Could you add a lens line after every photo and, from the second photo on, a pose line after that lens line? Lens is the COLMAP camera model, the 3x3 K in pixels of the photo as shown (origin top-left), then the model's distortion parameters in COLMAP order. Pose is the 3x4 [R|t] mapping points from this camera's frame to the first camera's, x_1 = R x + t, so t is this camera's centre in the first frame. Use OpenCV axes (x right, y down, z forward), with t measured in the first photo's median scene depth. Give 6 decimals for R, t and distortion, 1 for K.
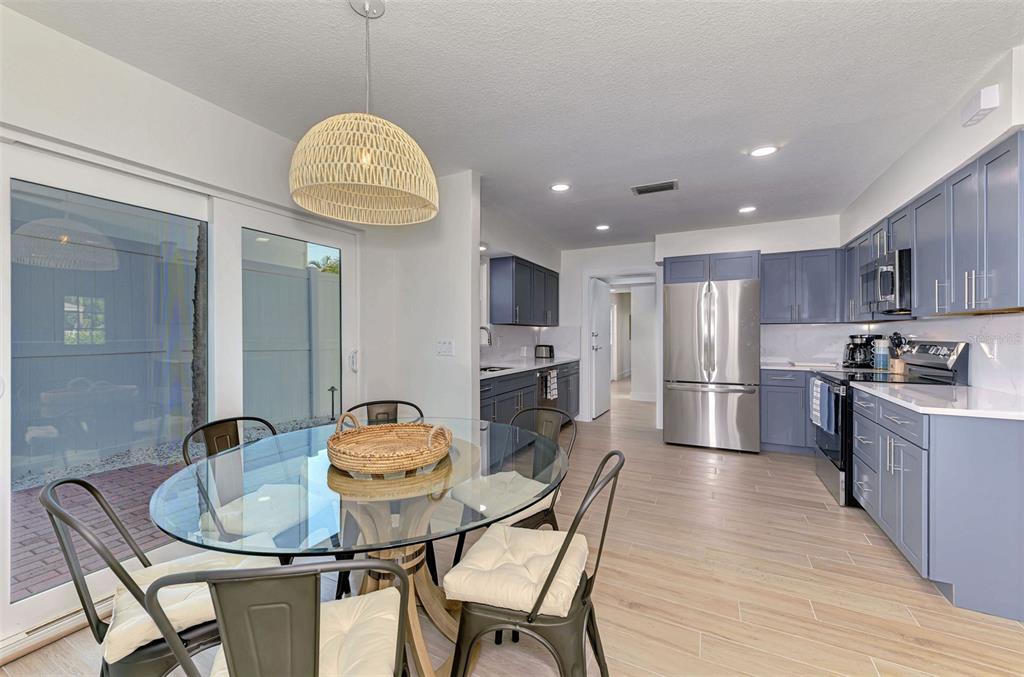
lens RADIAL K [[404.5, 0, 506.2], [0, 404.5, 337.3], [0, 0, 1]] dist [0.001168, 0.000282]
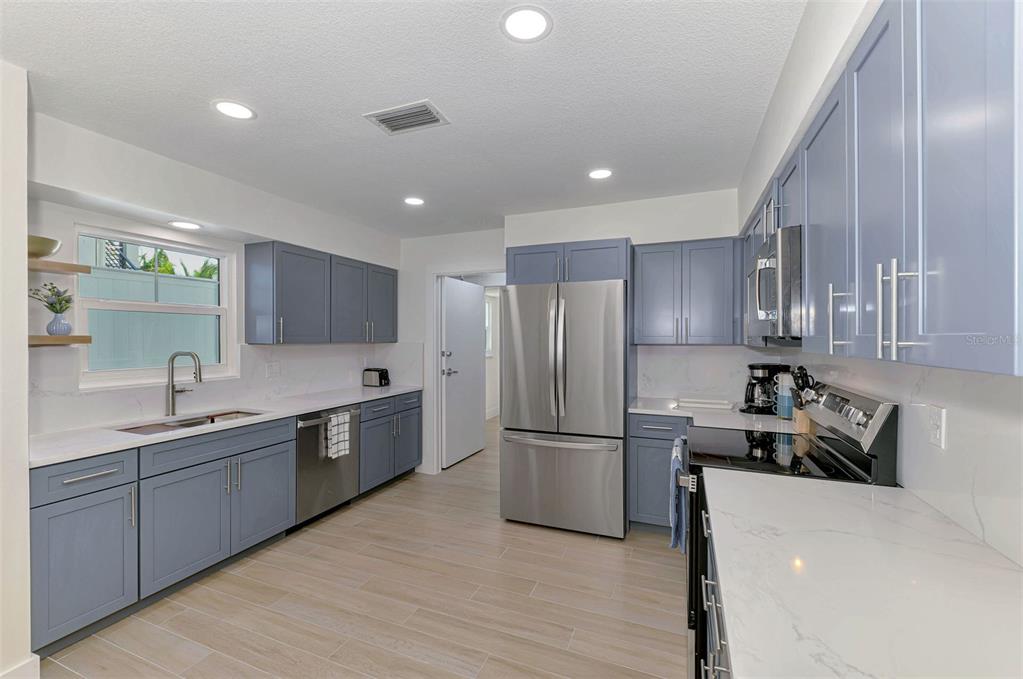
lens RADIAL K [[426.9, 0, 506.2], [0, 426.9, 340.7], [0, 0, 1]] dist [0.001132, 0.000066]
pose [[0.996580, 0.001210, 0.082621, 0.379001], [-0.001161, 0.999999, -0.000645, -0.043419], [-0.082622, 0.000547, 0.996581, 0.314981]]
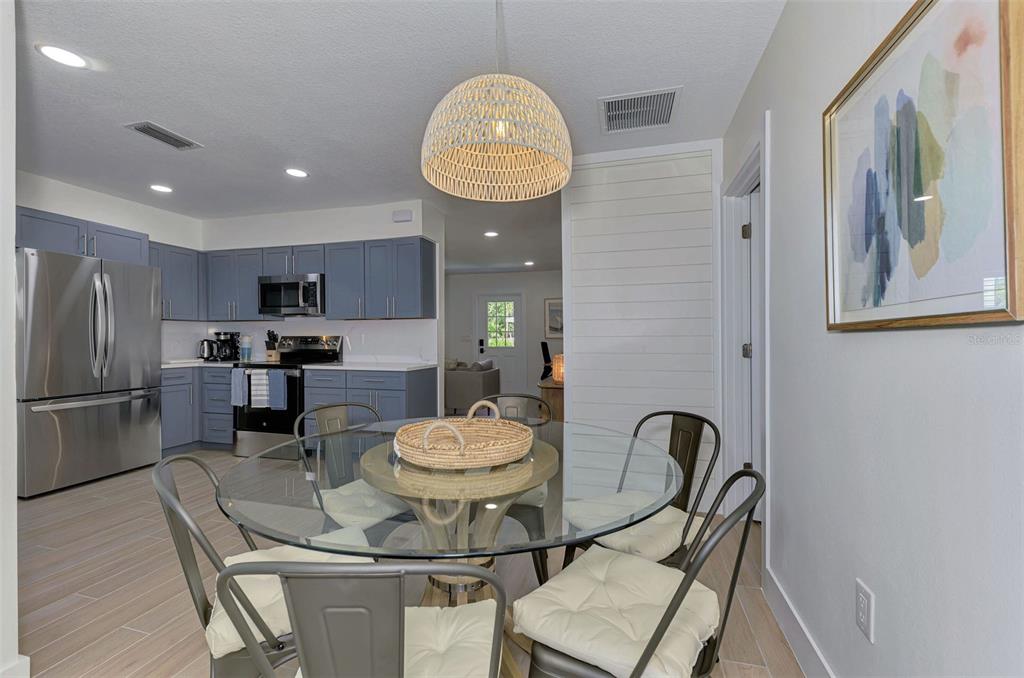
lens RADIAL K [[427.3, 0, 506.7], [0, 427.3, 340.2], [0, 0, 1]] dist [0.001132, 0.000066]
pose [[-0.182136, -0.005318, 0.983259, -0.452415], [0.002190, 0.999981, 0.005814, 0.011684], [-0.983271, 0.003212, -0.182121, 0.420630]]
